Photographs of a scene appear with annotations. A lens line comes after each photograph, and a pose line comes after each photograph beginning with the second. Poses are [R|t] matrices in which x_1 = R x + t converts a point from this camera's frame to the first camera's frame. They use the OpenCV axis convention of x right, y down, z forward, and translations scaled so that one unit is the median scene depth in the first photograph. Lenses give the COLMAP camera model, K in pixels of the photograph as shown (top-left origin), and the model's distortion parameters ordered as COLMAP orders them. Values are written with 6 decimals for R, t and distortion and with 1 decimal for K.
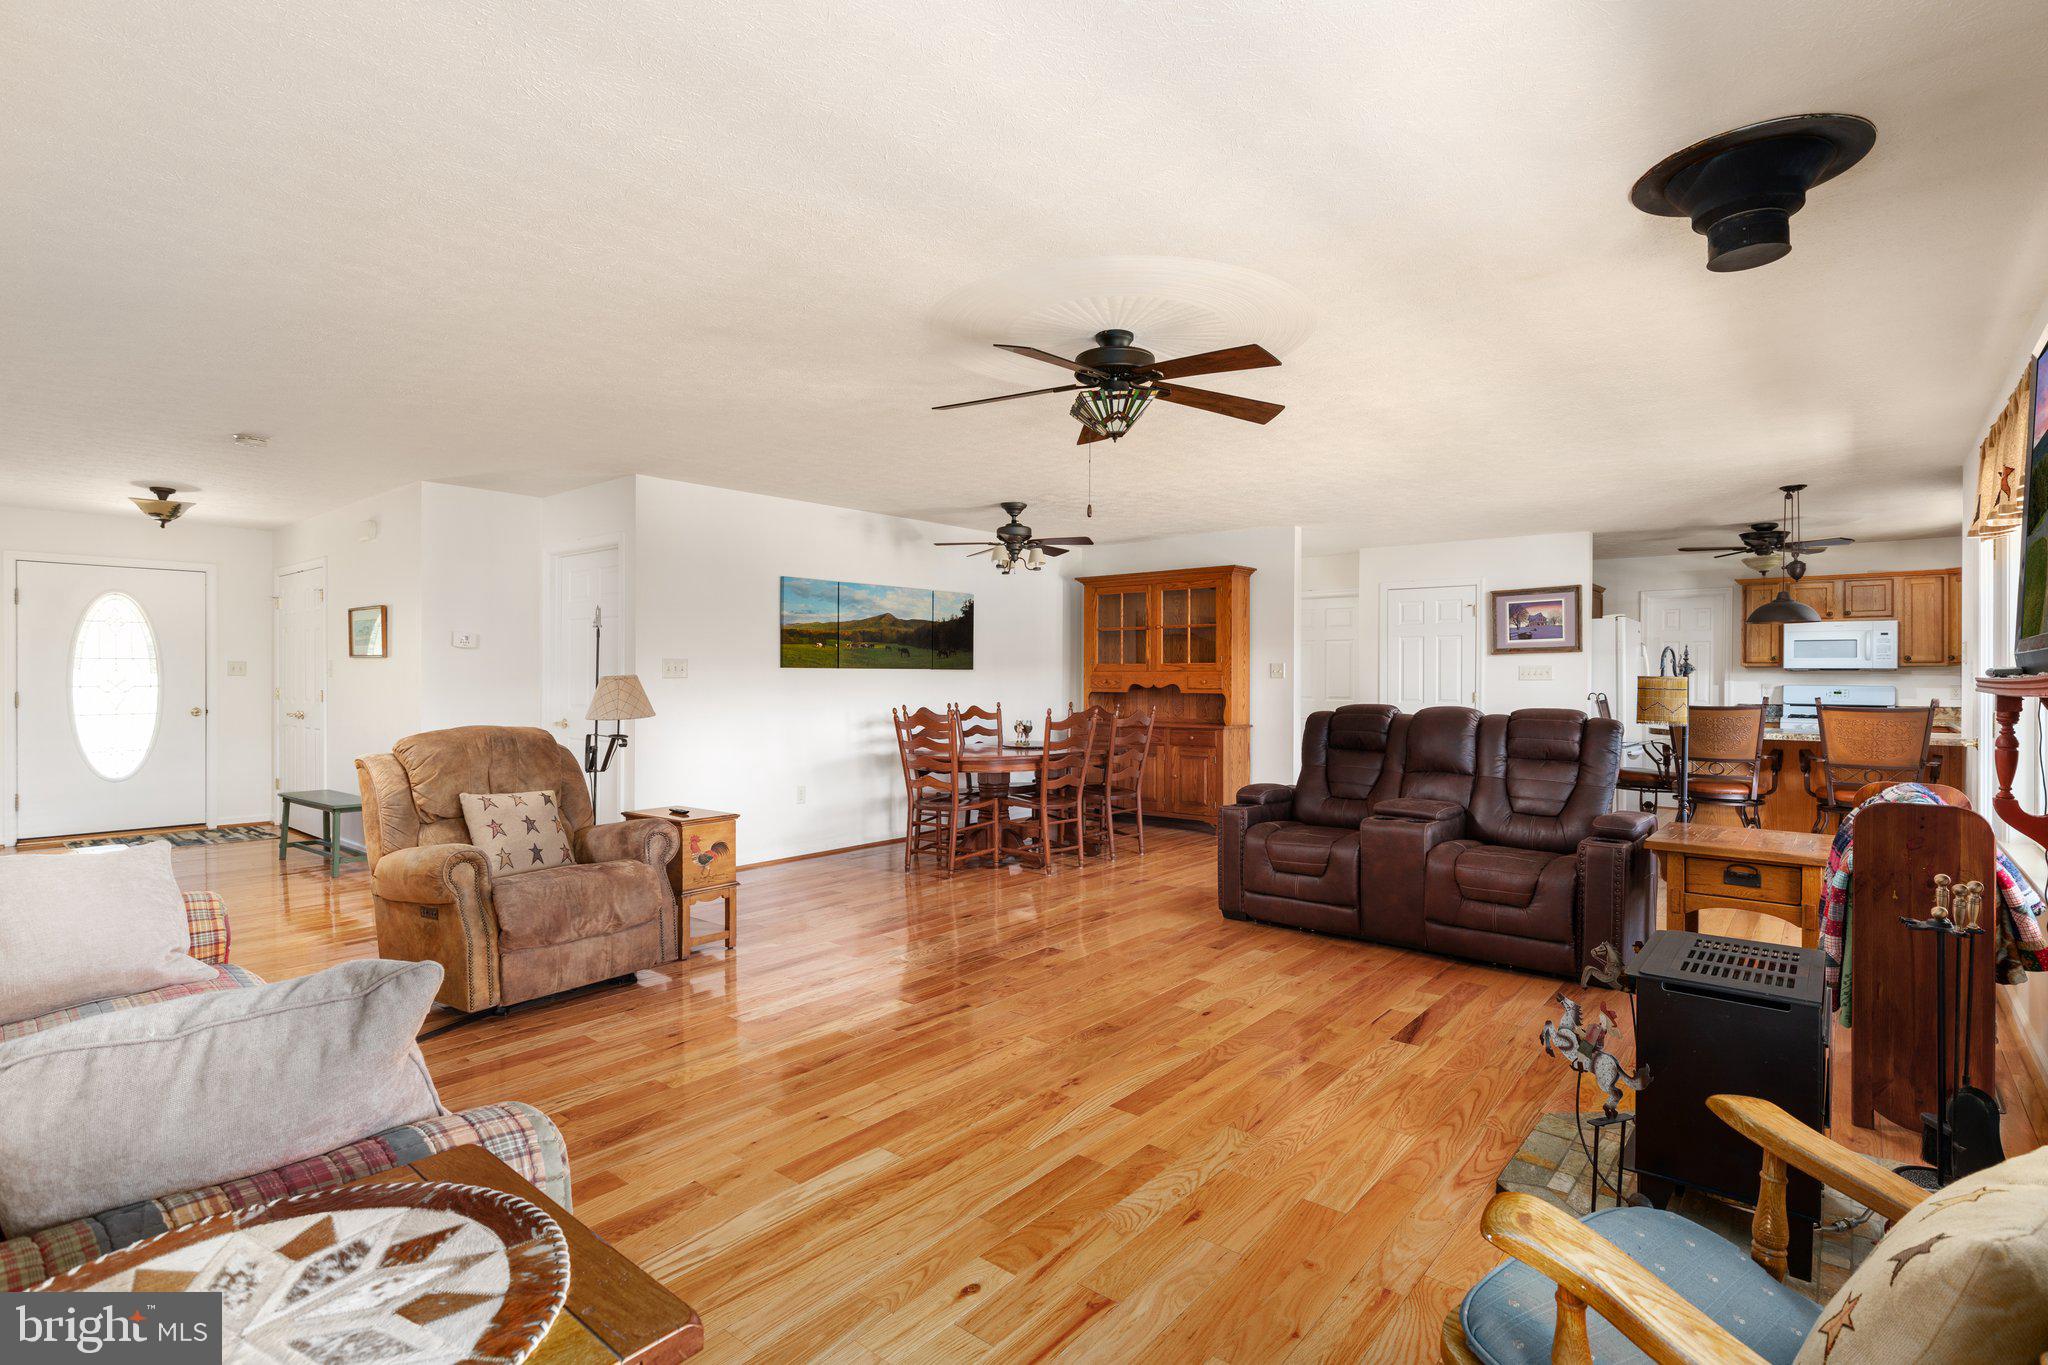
lens RADIAL K [[986.0, 0, 1024.0], [0, 986.0, 682.5], [0, 0, 1]] dist [0.001014, 0.000024]
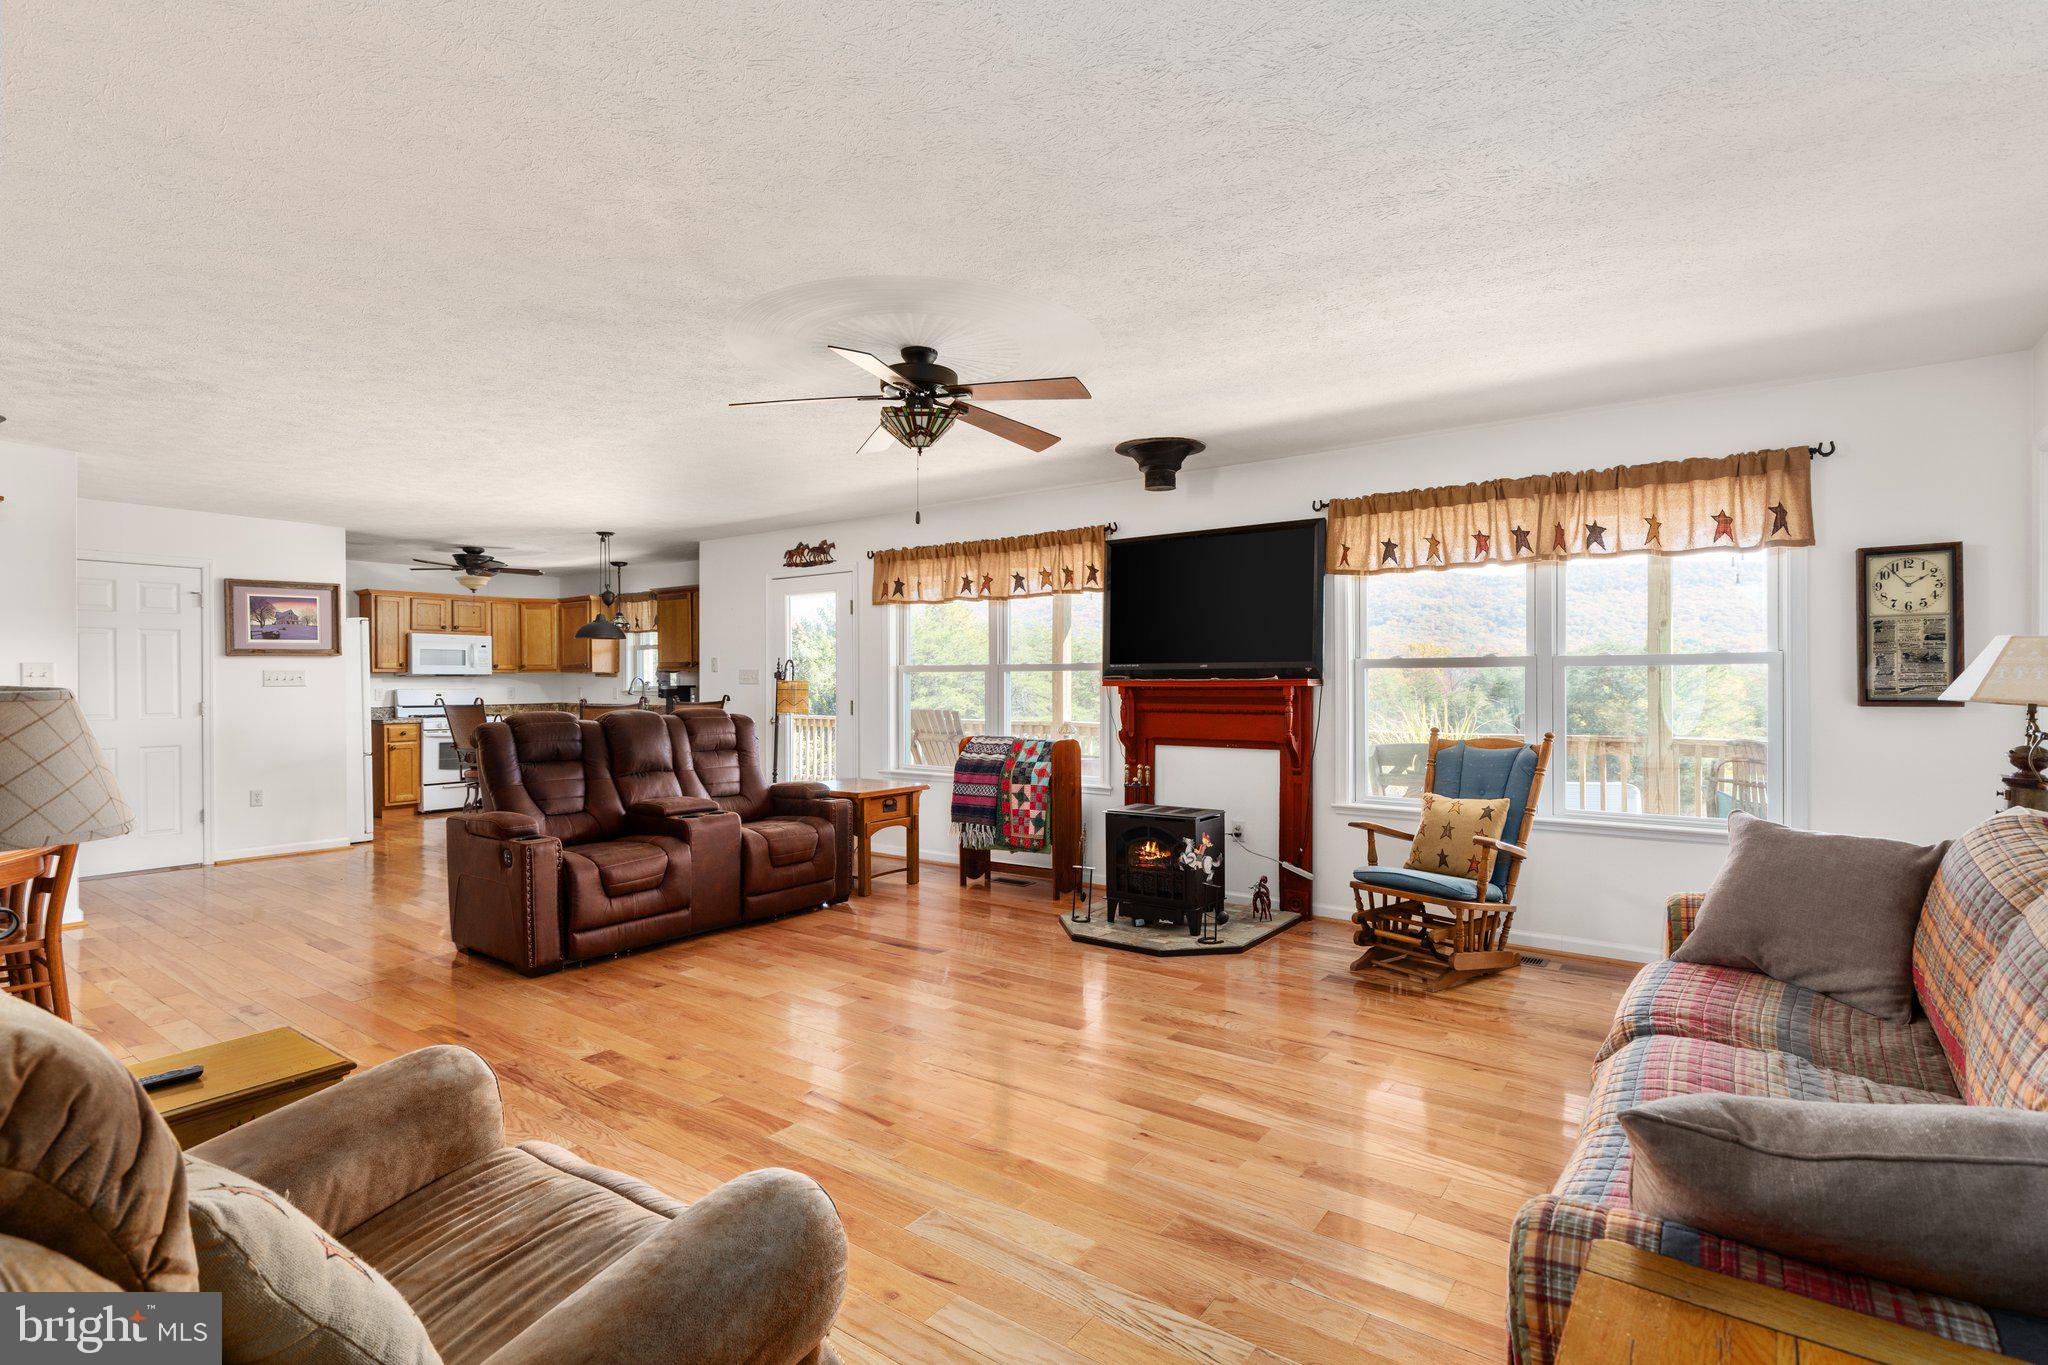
lens RADIAL K [[969.4, 0, 1031.9], [0, 969.4, 681.8], [0, 0, 1]] dist [0.002492, -0.000374]
pose [[-0.069590, -0.003337, 0.997570, -0.444902], [0.009142, 0.999950, 0.003983, -0.004437], [-0.997534, 0.009397, -0.069556, 0.453875]]
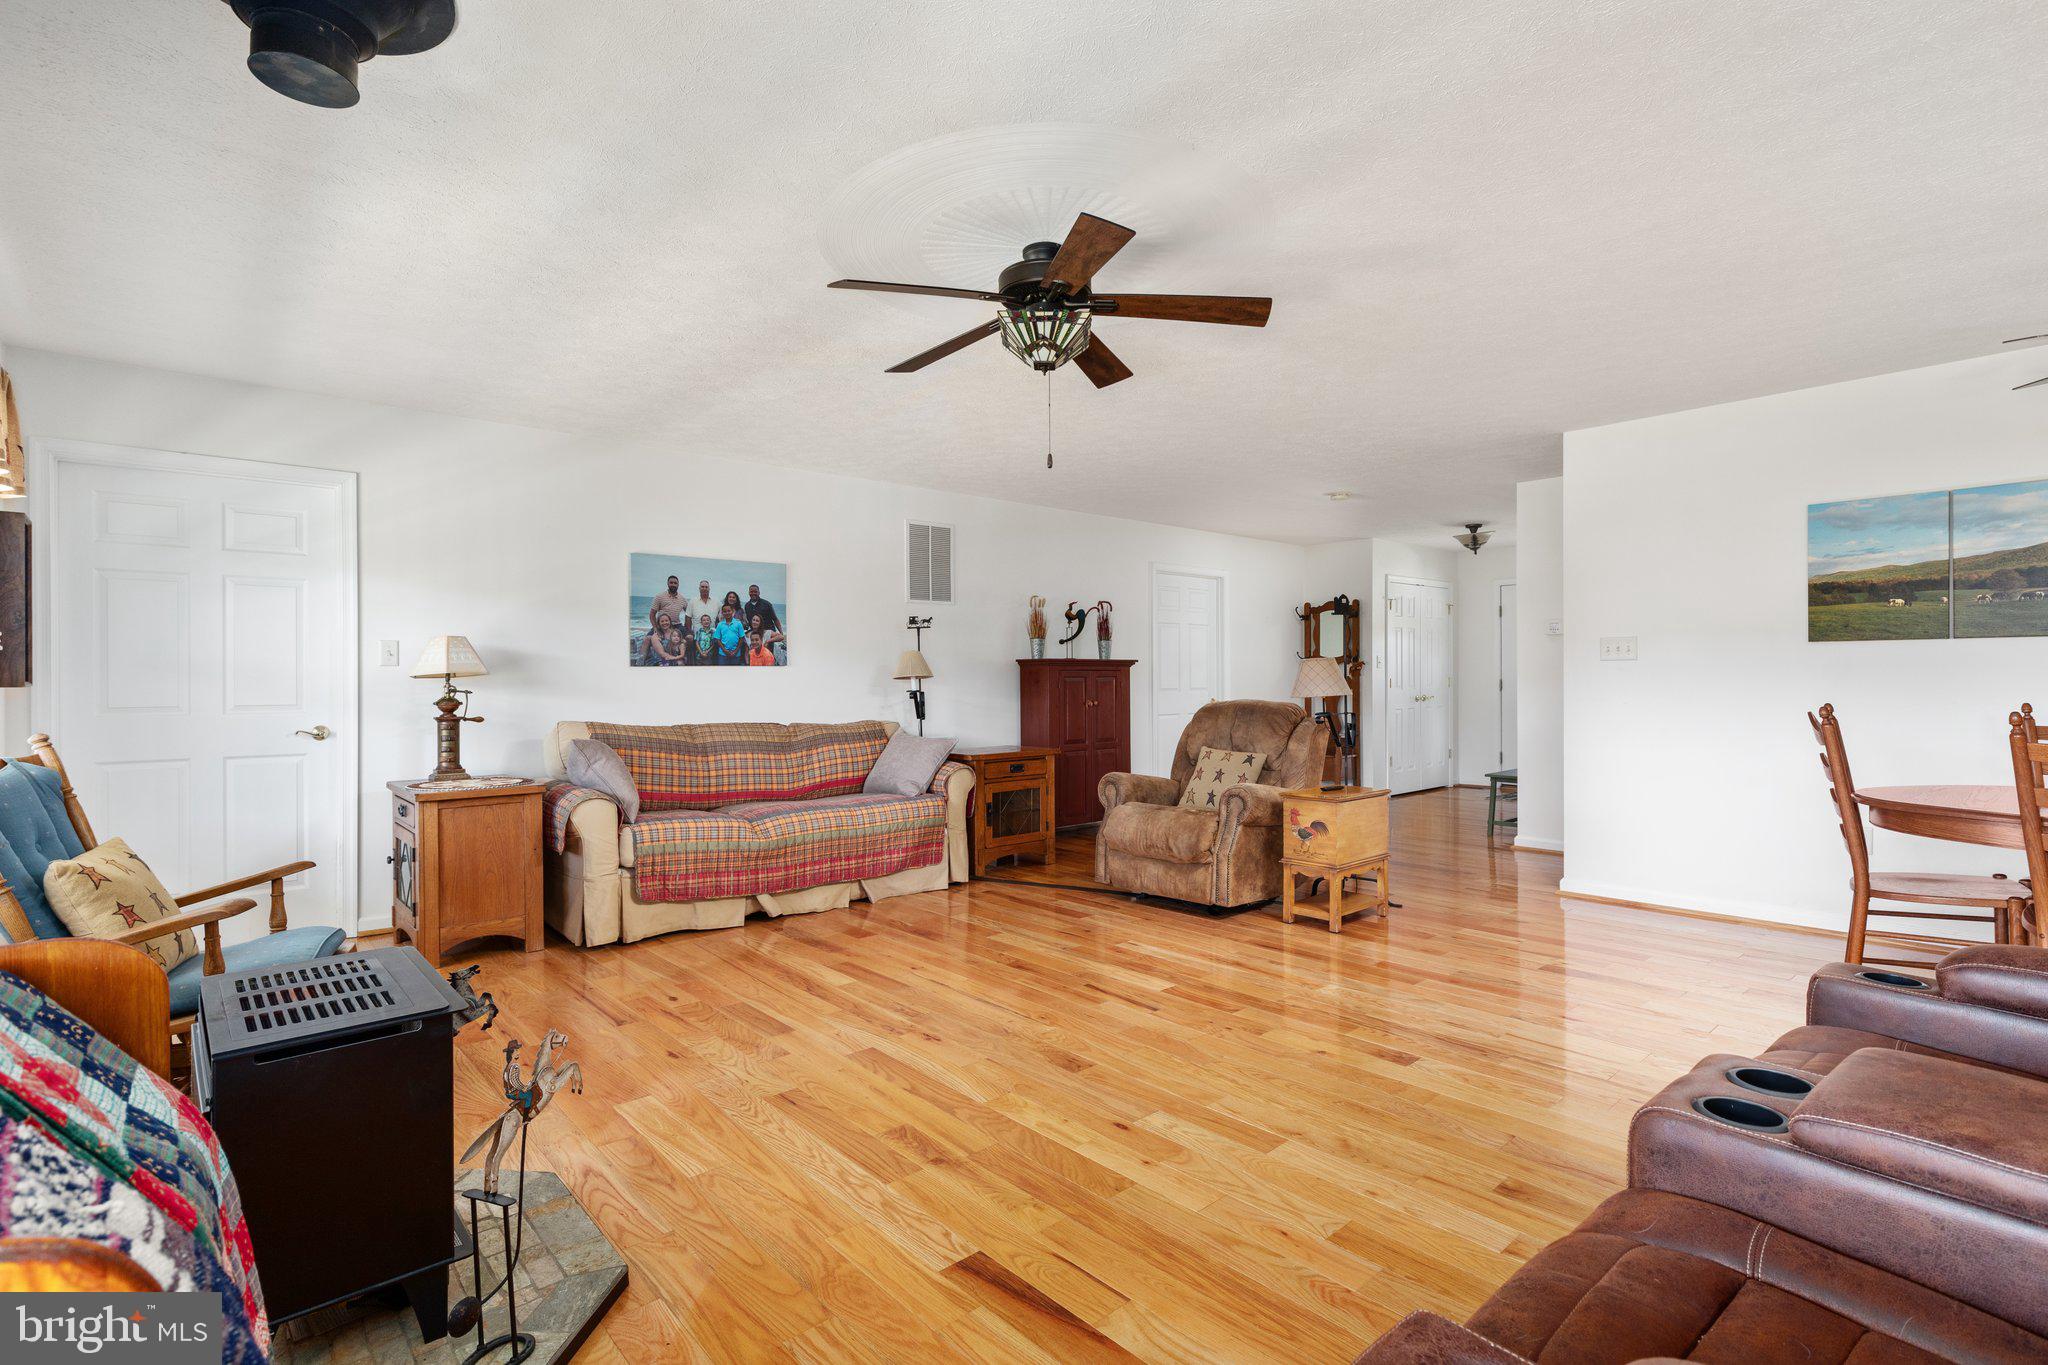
lens RADIAL K [[969.4, 0, 1031.9], [0, 969.4, 681.8], [0, 0, 1]] dist [0.002492, -0.000374]
pose [[-0.138458, 0.002481, -0.990365, 0.443558], [-0.001695, 0.999995, 0.002742, 0.010415], [0.990367, 0.002058, -0.138453, 0.525722]]
